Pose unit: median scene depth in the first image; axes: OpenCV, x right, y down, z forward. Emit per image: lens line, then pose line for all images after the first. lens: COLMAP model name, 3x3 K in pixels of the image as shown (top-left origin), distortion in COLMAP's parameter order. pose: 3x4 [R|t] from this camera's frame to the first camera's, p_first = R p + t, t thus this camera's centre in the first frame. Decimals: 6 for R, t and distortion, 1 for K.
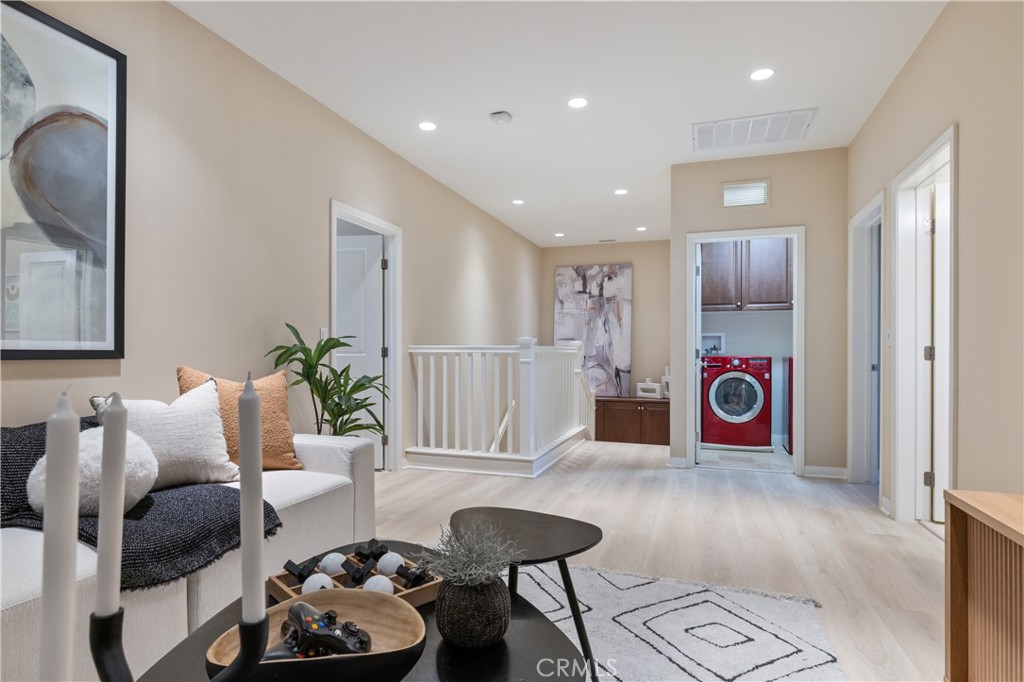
lens RADIAL K [[548.0, 0, 509.6], [0, 548.0, 349.8], [0, 0, 1]] dist [-0.000267, 0.000060]
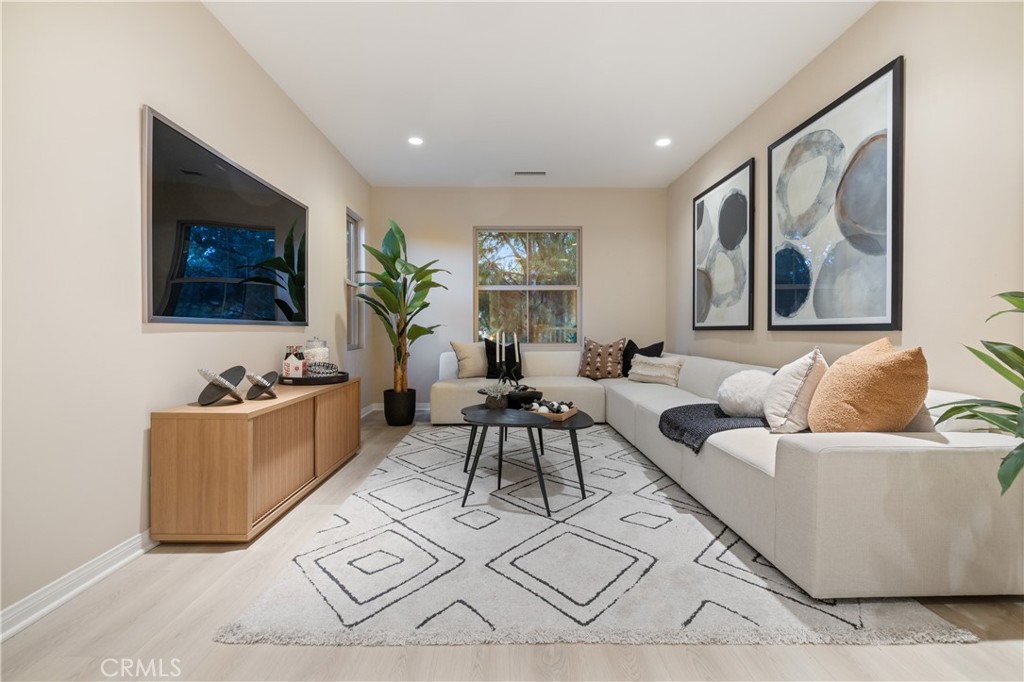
lens RADIAL K [[446.5, 0, 508.9], [0, 446.5, 334.8], [0, 0, 1]] dist [-0.000596, -0.000006]
pose [[-0.936936, -0.000216, -0.349501, 0.299311], [-0.001751, 0.999990, 0.004076, 0.018426], [0.349497, 0.004431, -0.936927, 1.336649]]
